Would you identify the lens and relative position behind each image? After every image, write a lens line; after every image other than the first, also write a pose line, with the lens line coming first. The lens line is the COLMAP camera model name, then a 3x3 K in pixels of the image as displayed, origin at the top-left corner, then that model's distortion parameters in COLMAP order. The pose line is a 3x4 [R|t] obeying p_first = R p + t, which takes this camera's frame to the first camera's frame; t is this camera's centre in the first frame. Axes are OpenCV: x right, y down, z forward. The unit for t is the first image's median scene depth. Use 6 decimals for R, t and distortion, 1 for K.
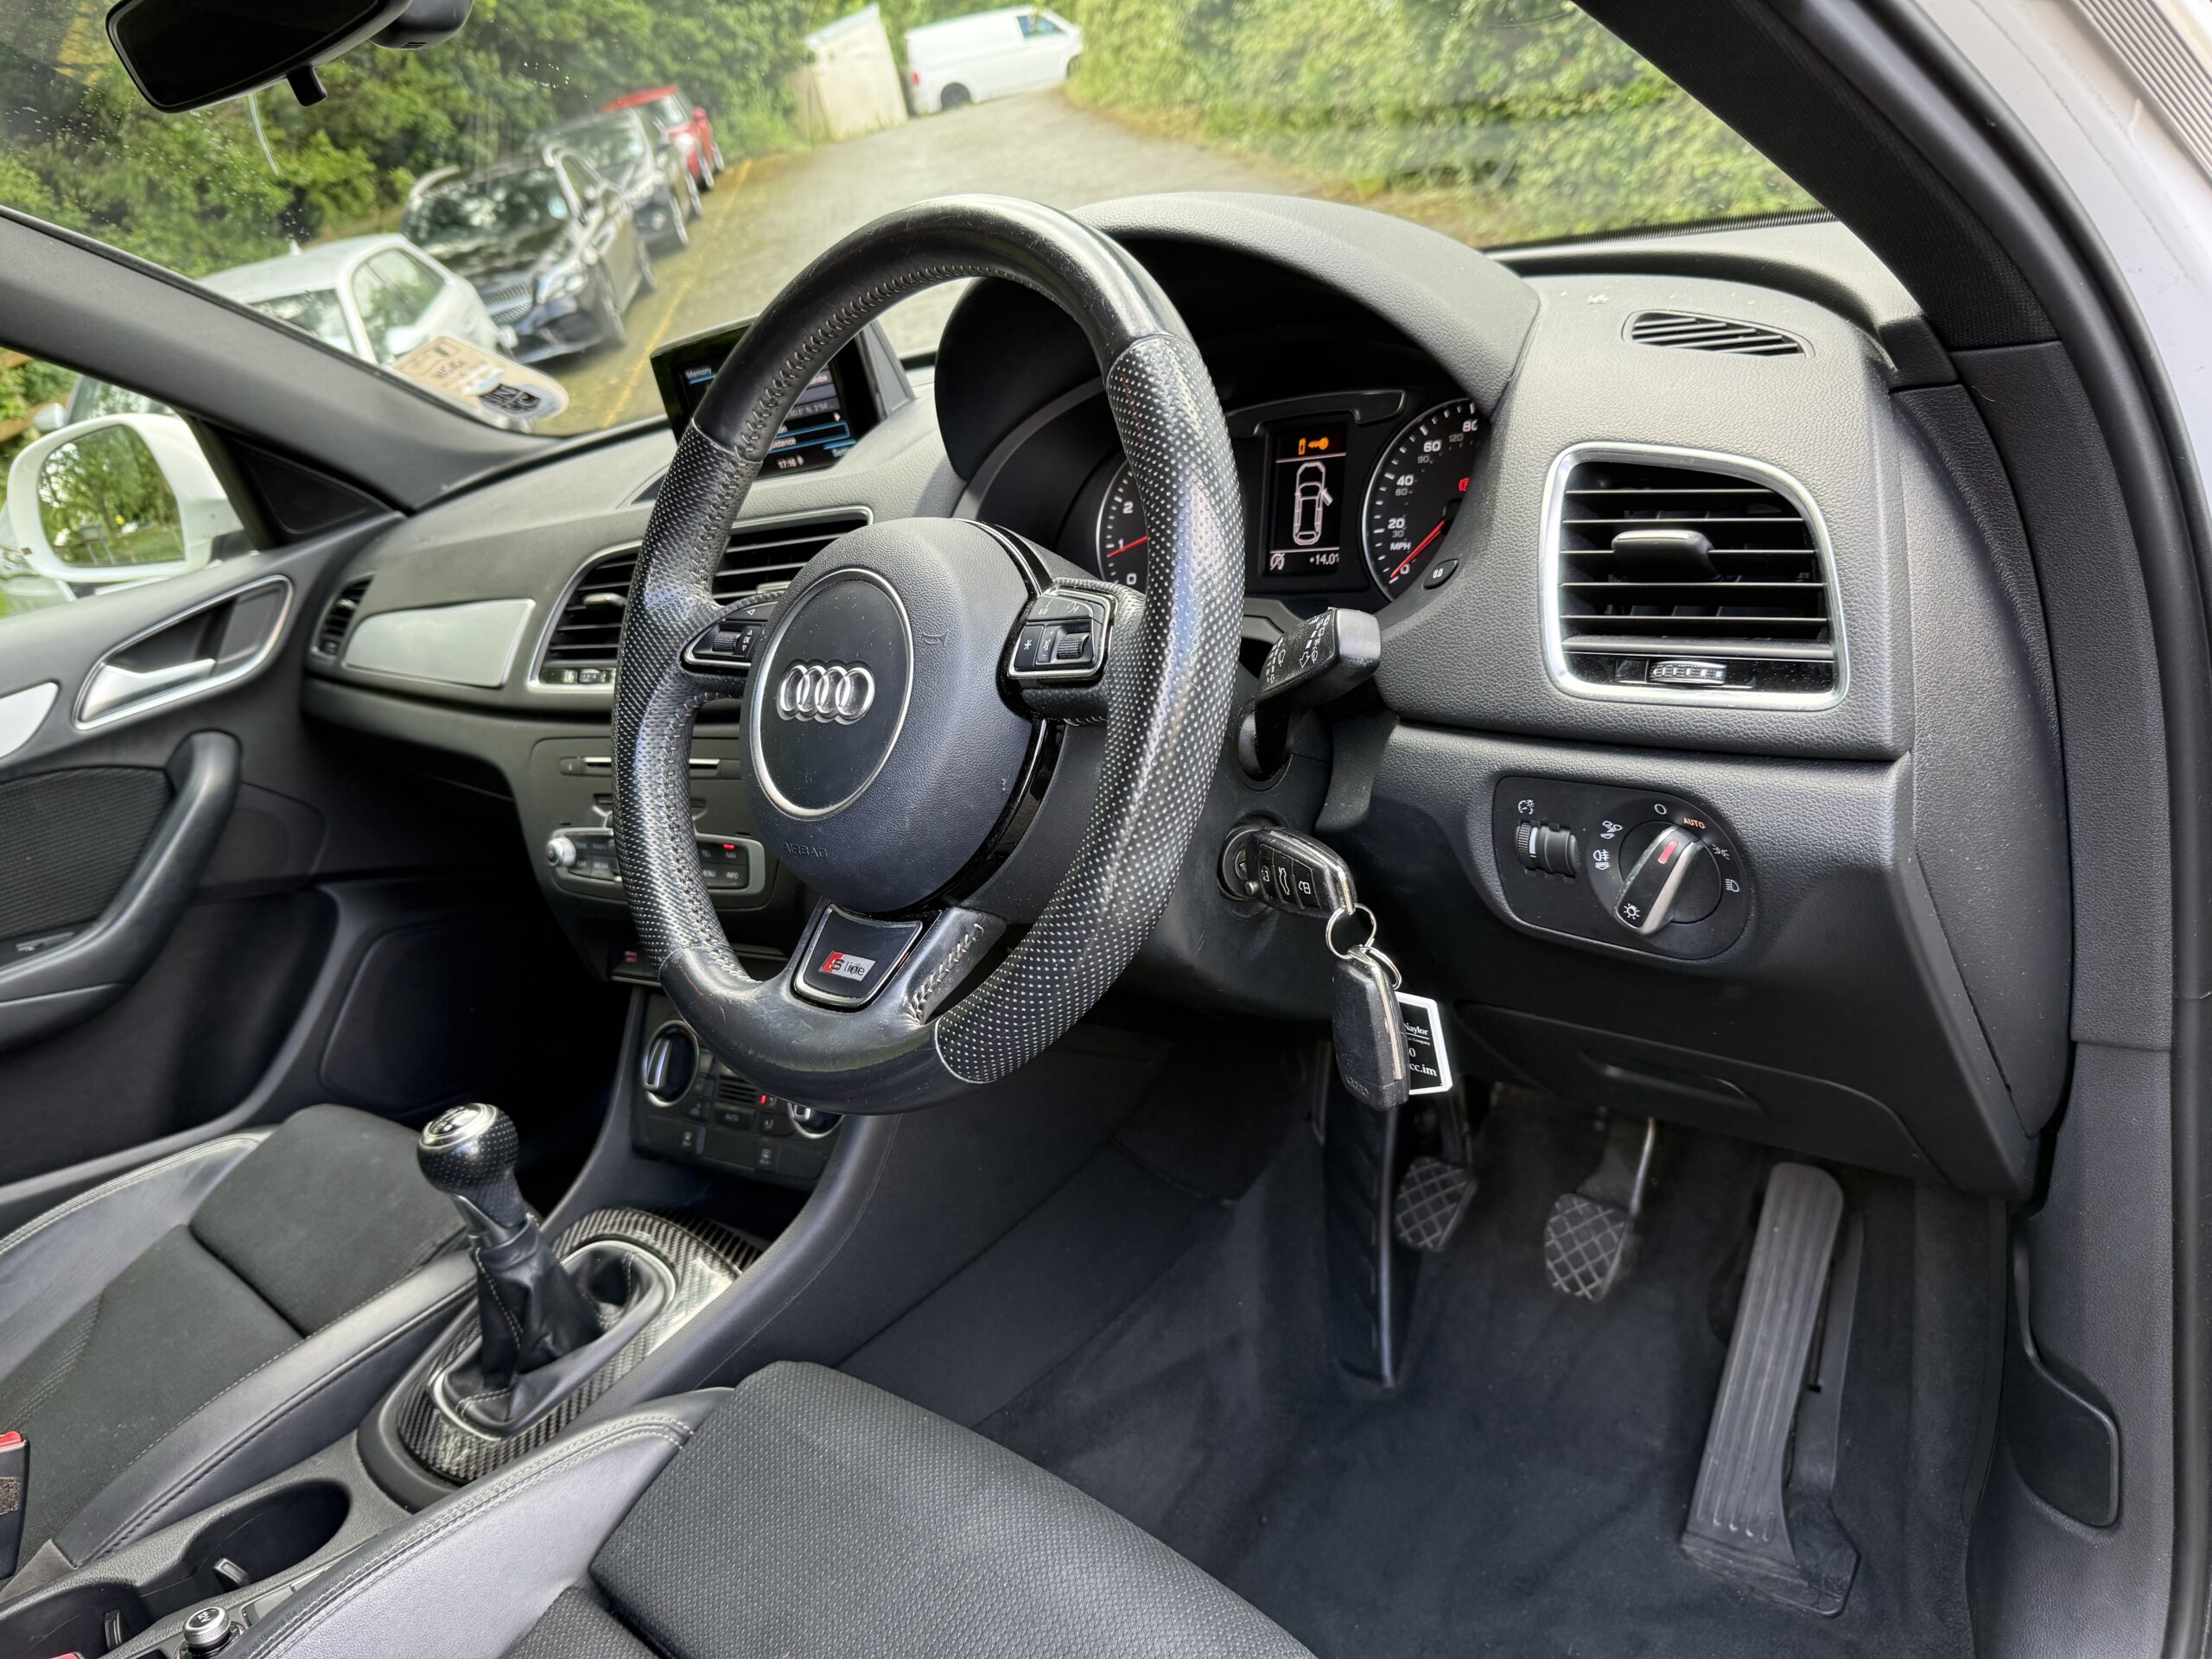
lens RADIAL K [[1552.1, 0, 1108.9], [0, 1552.1, 848.6], [0, 0, 1]] dist [0.111672, -0.134910]
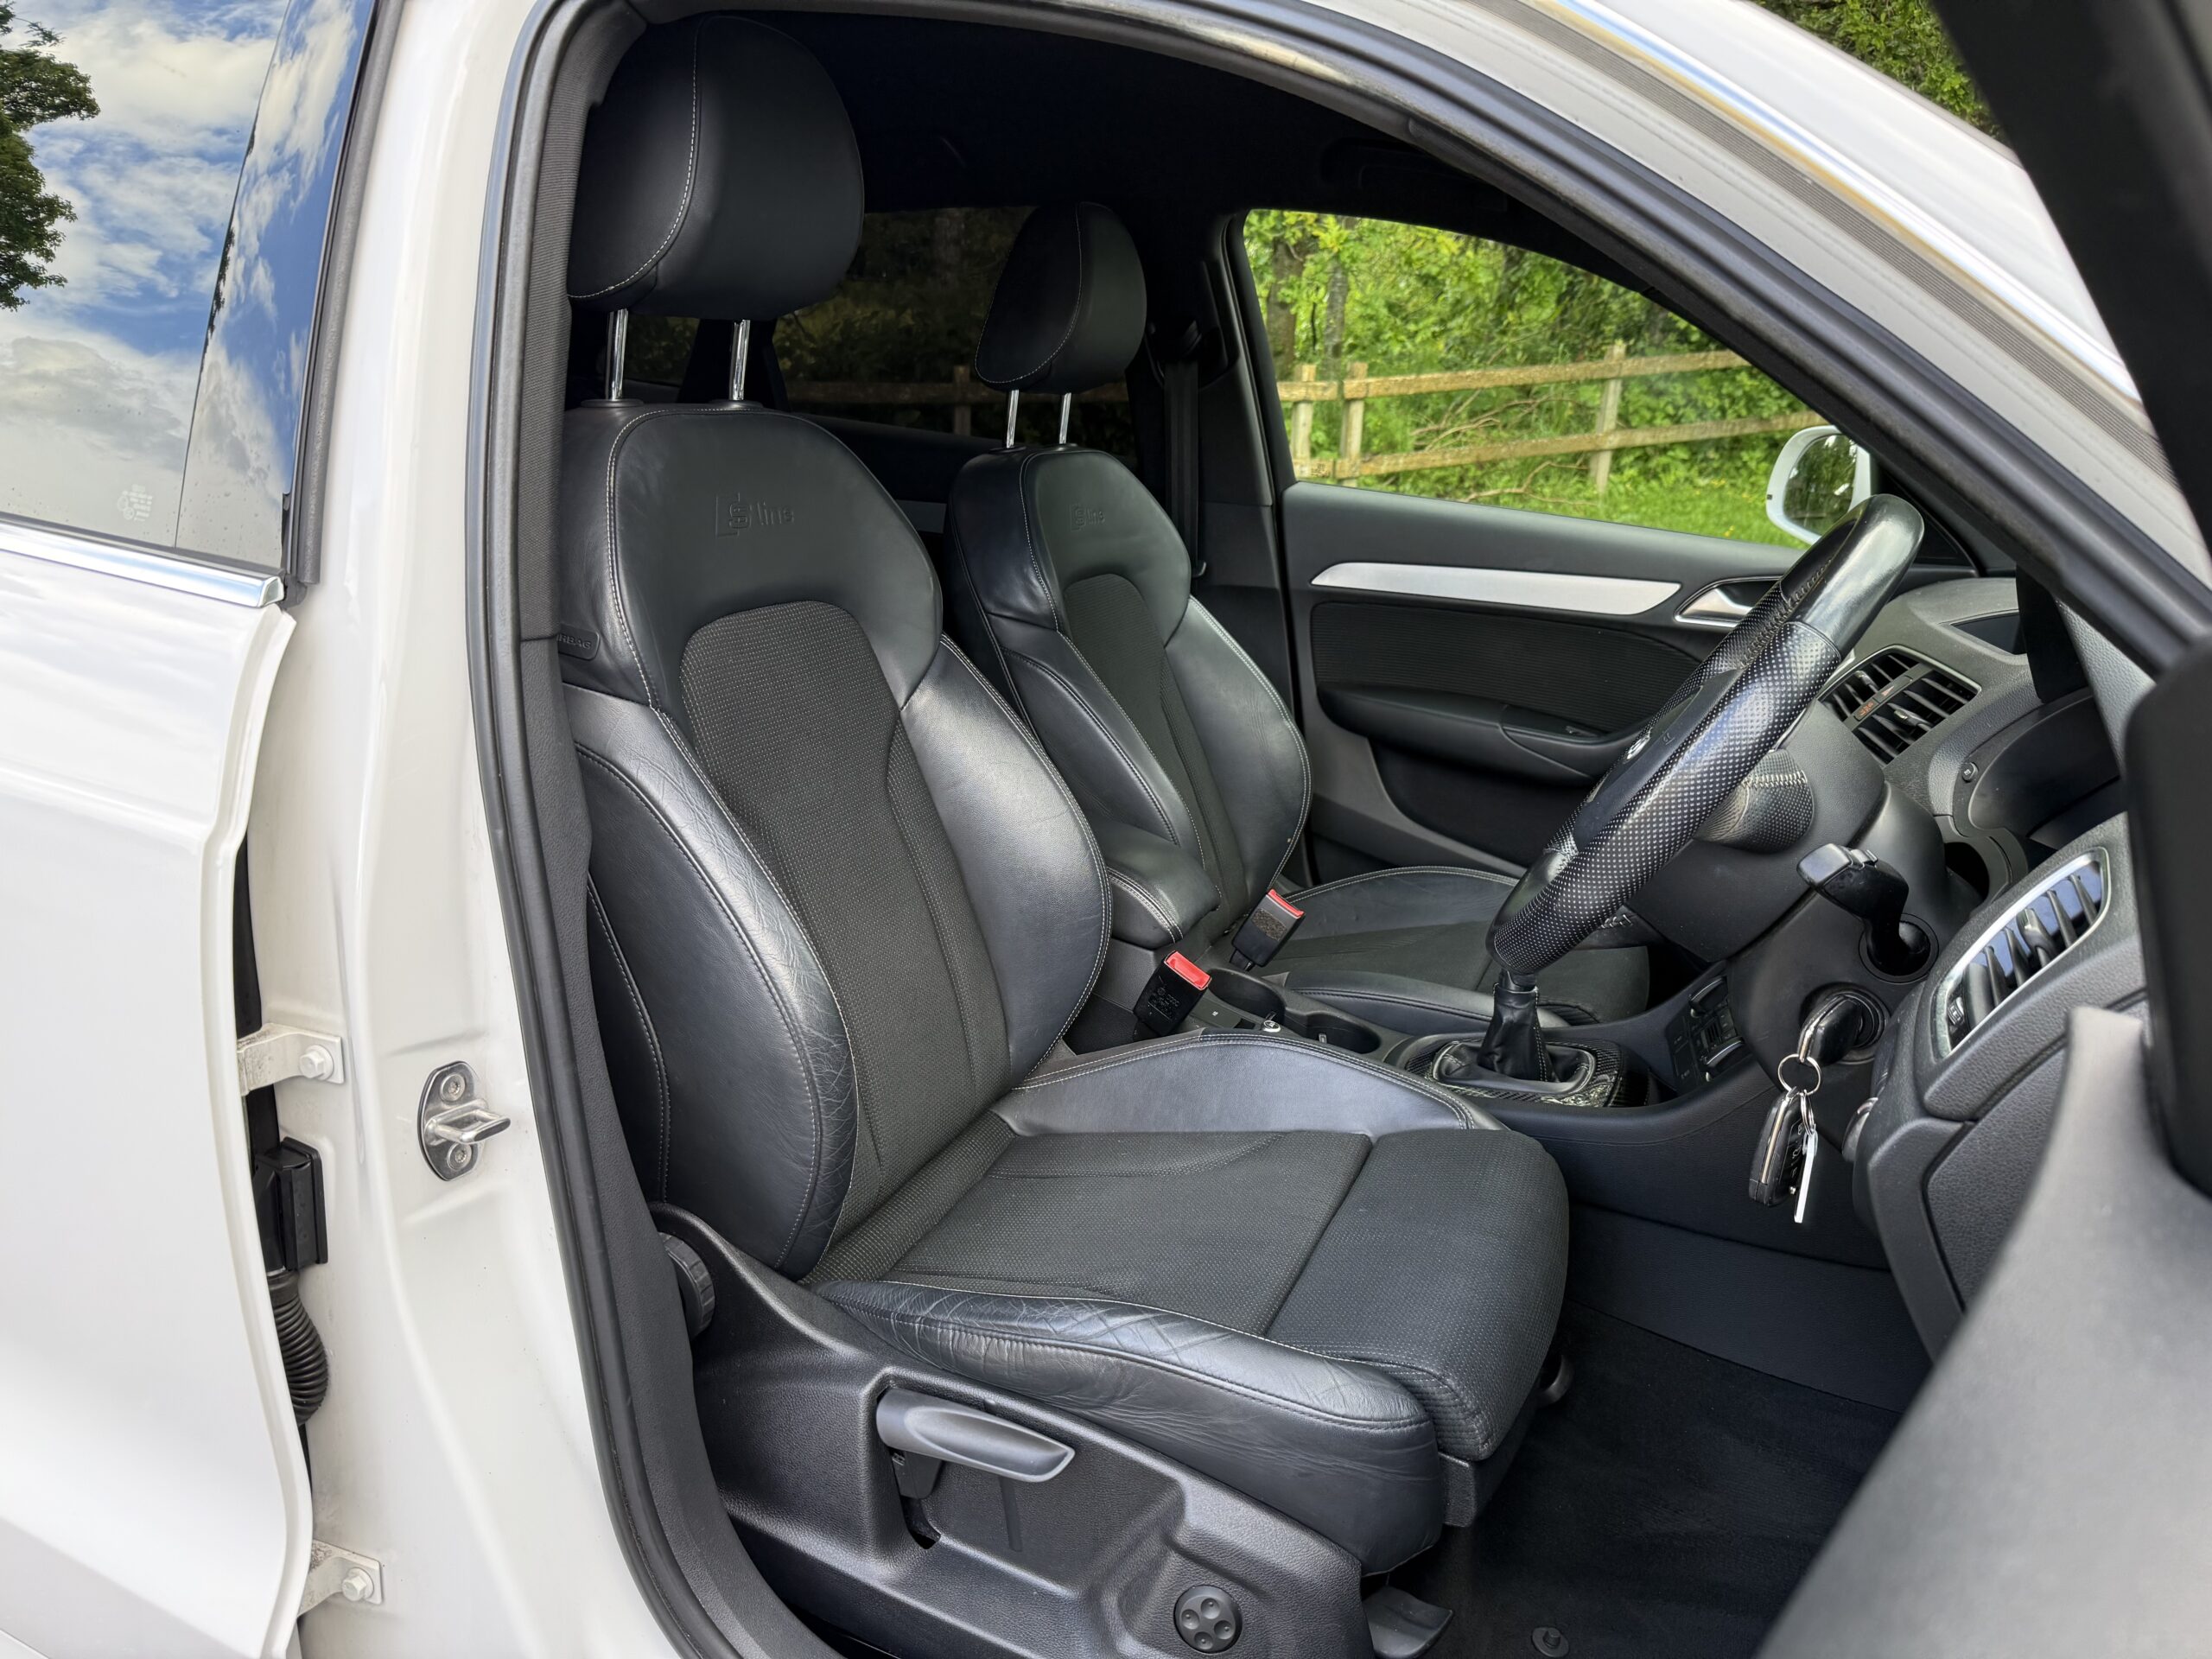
lens RADIAL K [[1573.0, 0, 1106.0], [0, 1573.0, 829.5], [0, 0, 1]] dist [0.011075, -0.001899]
pose [[0.338374, 0.498591, -0.798066, 0.436335], [-0.477376, 0.821813, 0.311023, -0.119451], [0.810935, 0.275735, 0.516096, -0.122182]]
